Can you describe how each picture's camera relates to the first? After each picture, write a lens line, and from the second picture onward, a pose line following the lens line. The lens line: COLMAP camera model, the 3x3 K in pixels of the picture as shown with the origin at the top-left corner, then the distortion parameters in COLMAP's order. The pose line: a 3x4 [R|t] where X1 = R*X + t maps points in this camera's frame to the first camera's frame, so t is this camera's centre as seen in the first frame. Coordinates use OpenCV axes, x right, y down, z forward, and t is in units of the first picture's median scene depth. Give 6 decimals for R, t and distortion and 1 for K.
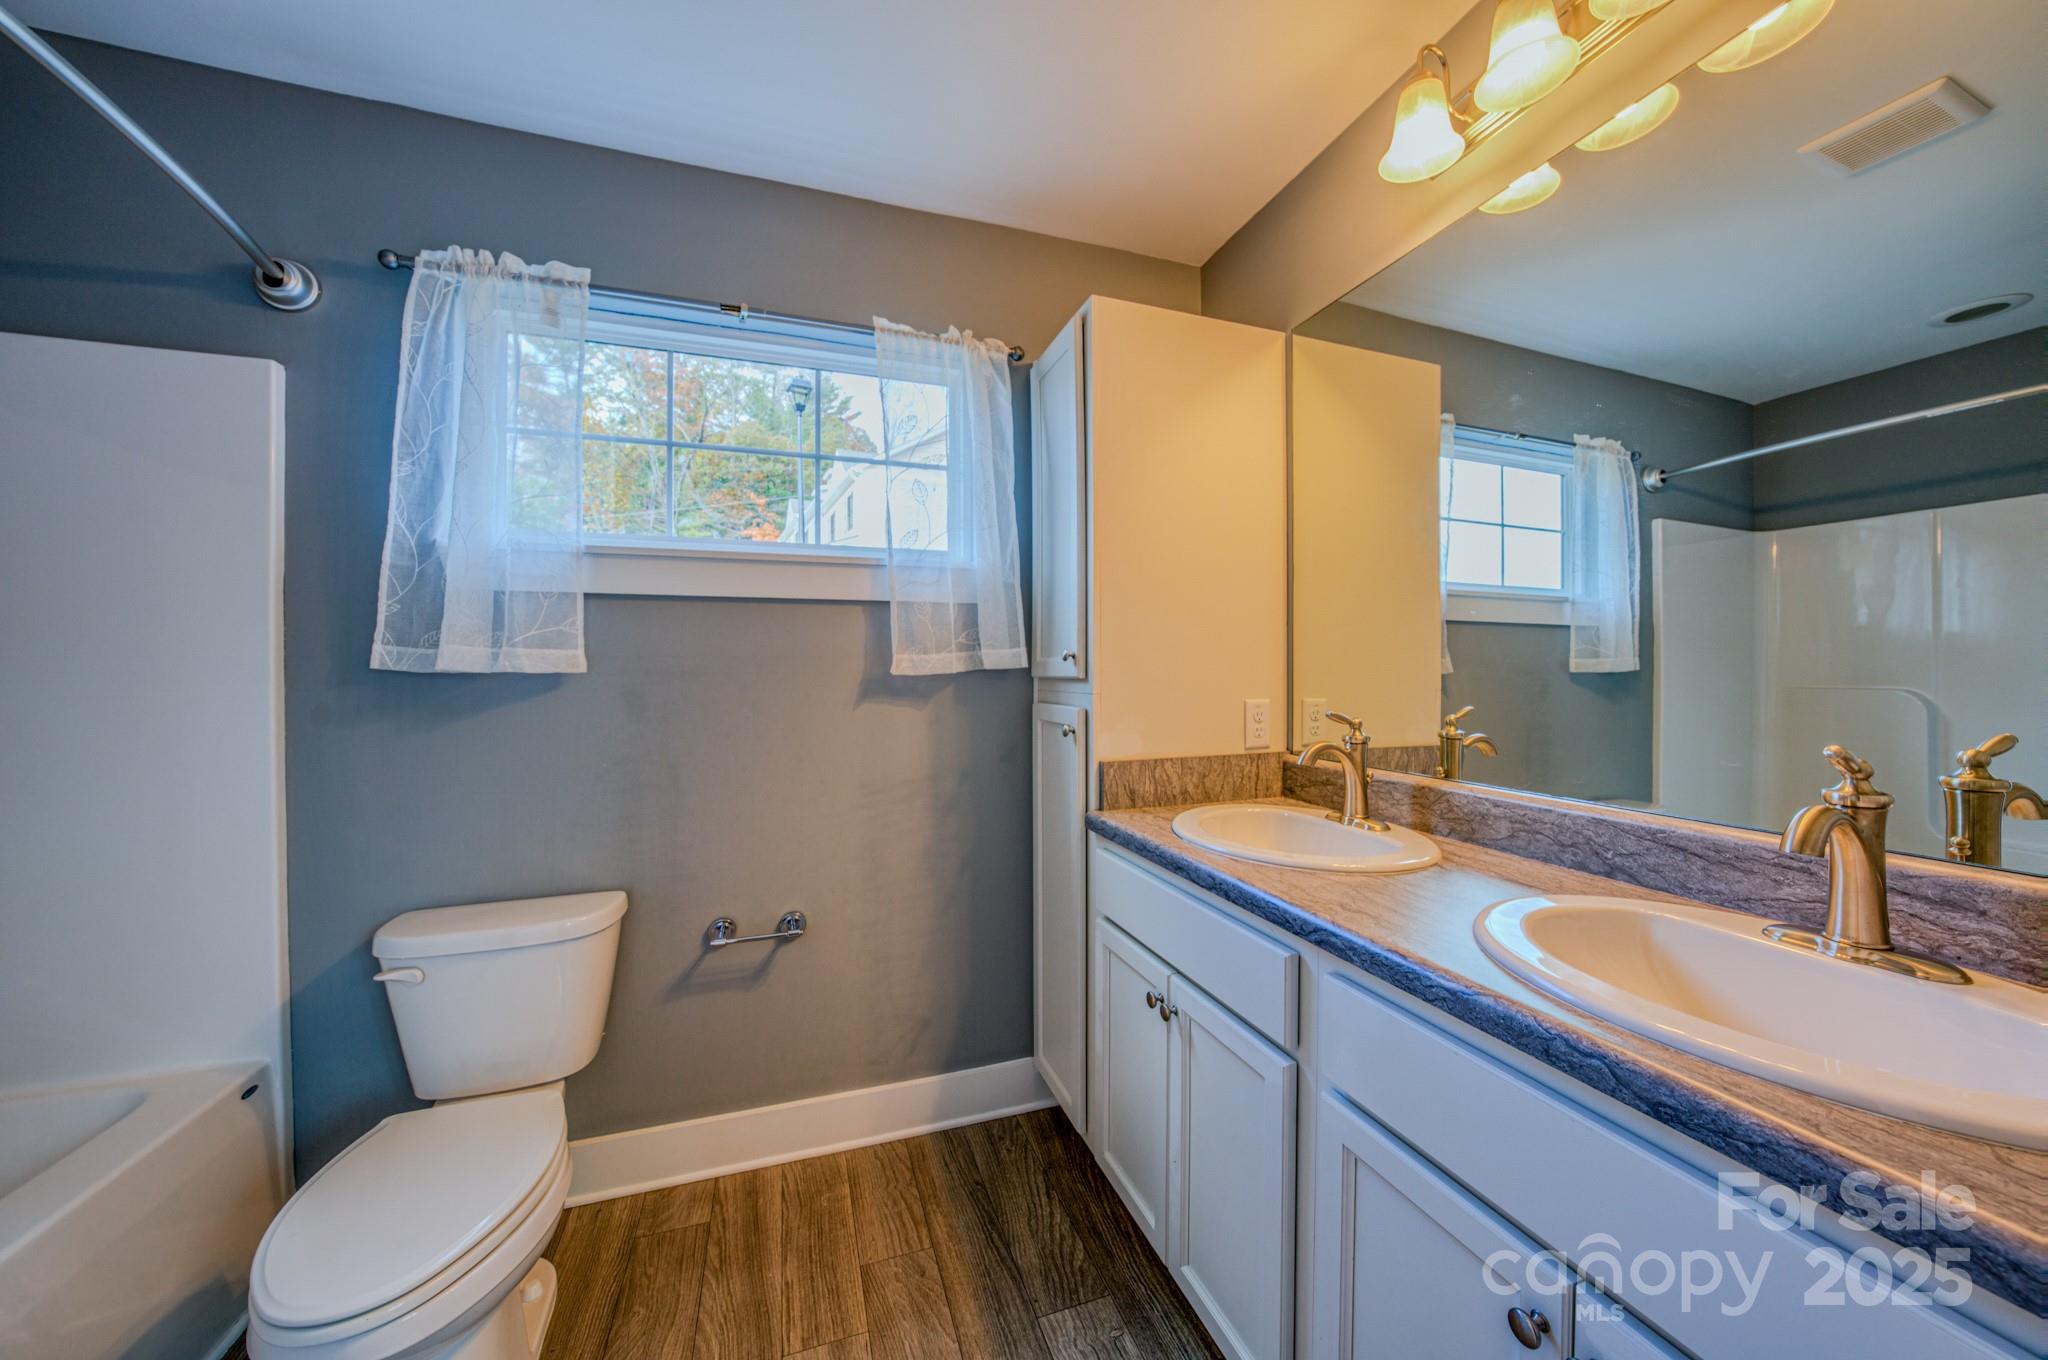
lens RADIAL K [[704.8, 0, 1062.0], [0, 704.8, 678.4], [0, 0, 1]] dist [-0.019266, 0.003023]
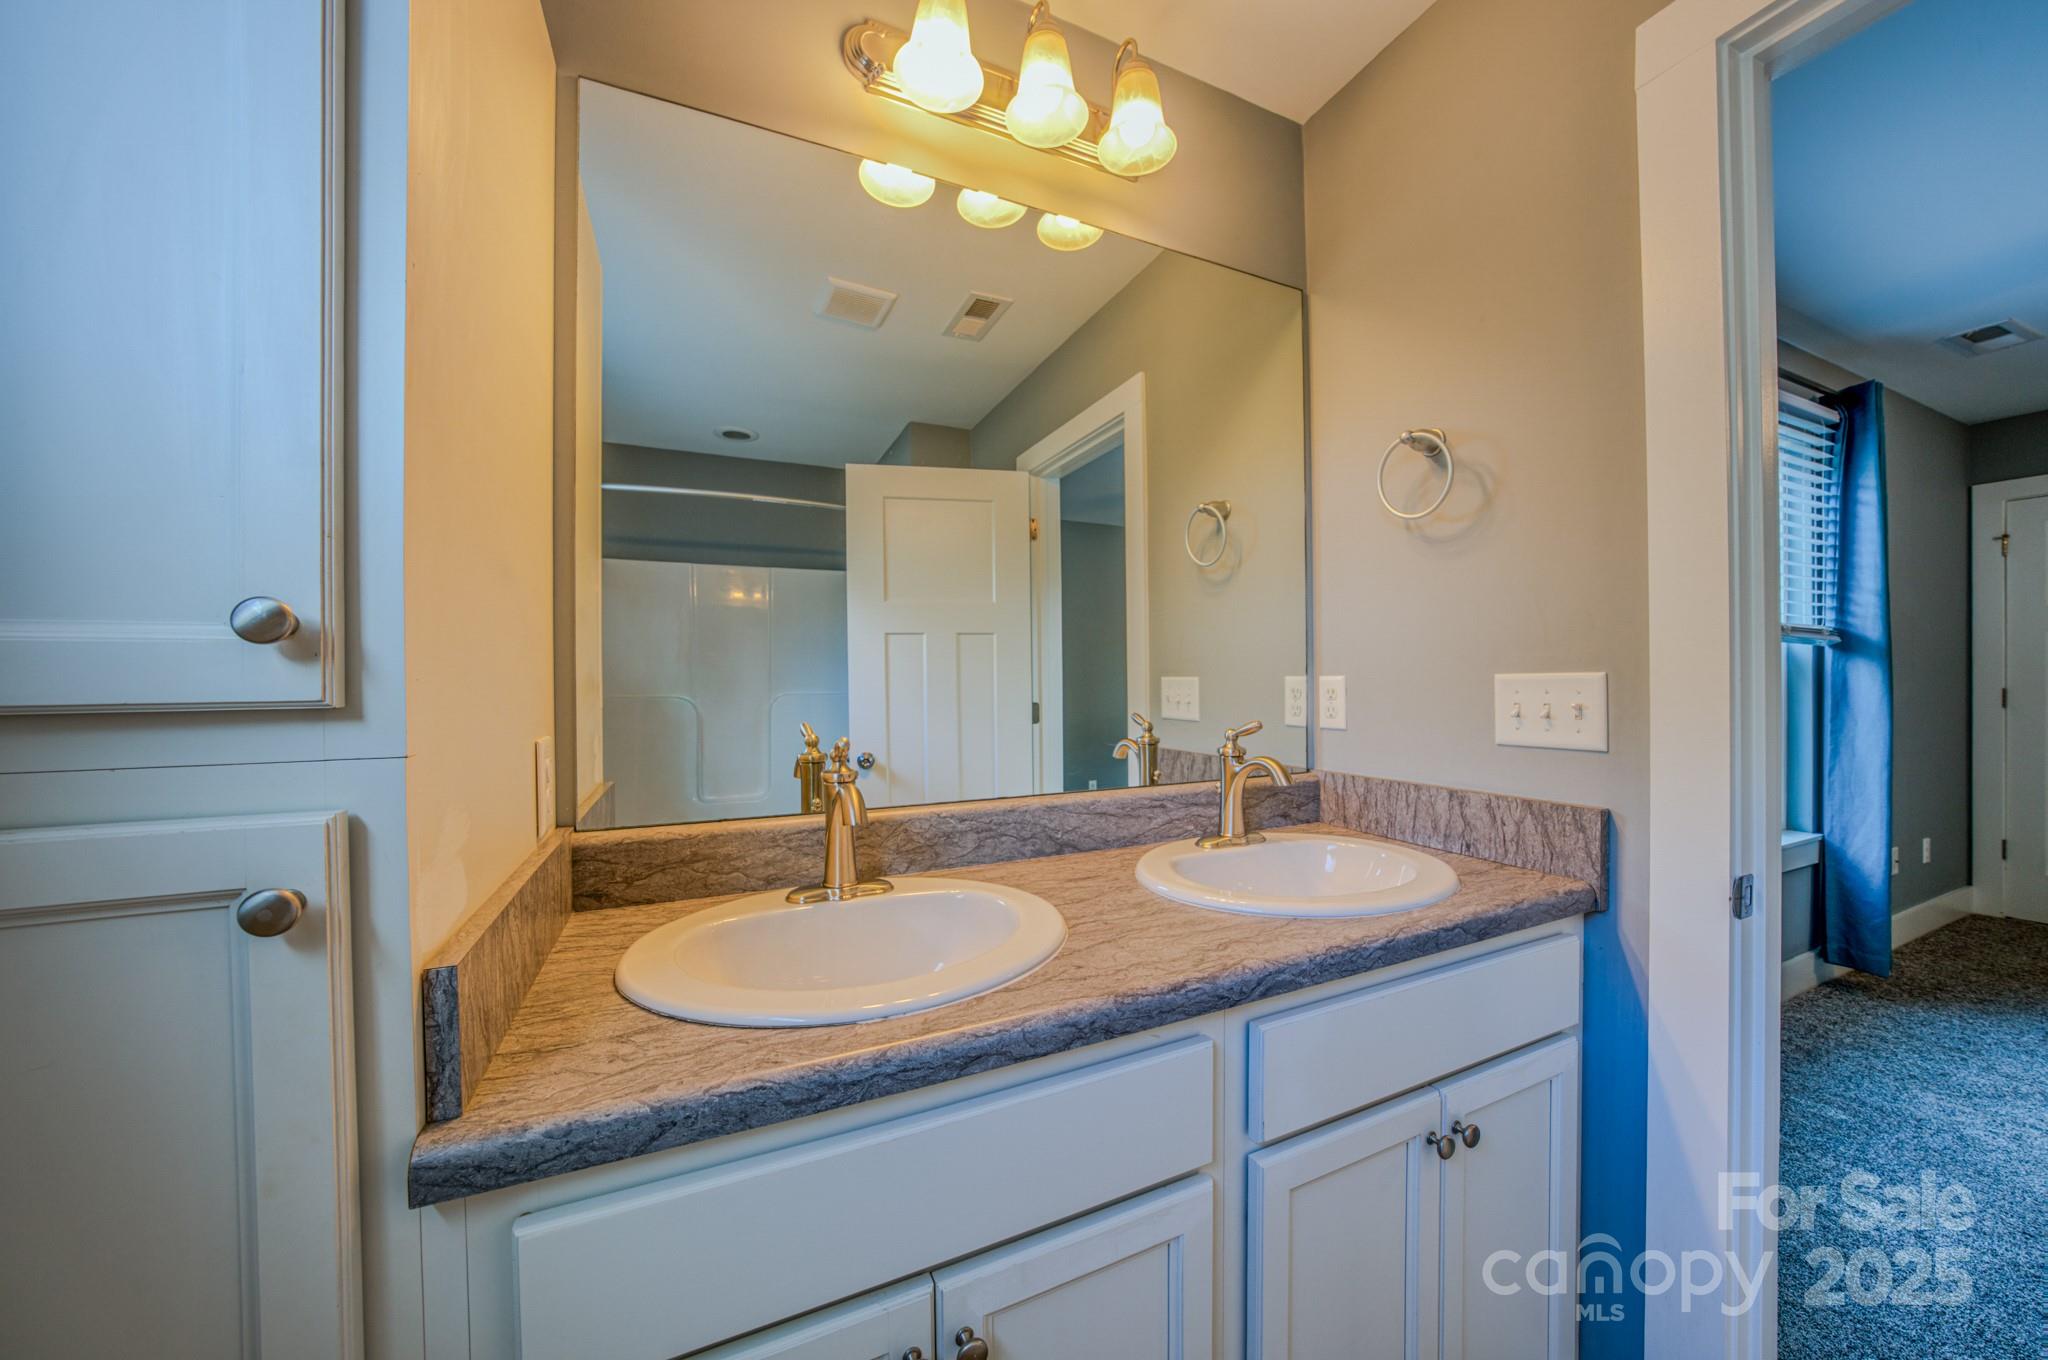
lens RADIAL K [[704.8, 0, 1024.2], [0, 704.8, 680.8], [0, 0, 1]] dist [-0.019266, 0.003023]
pose [[-0.054152, 0.001628, 0.998531, -0.372871], [0.018401, 0.999830, -0.000633, -0.005894], [-0.998363, 0.018340, -0.054173, 1.060560]]
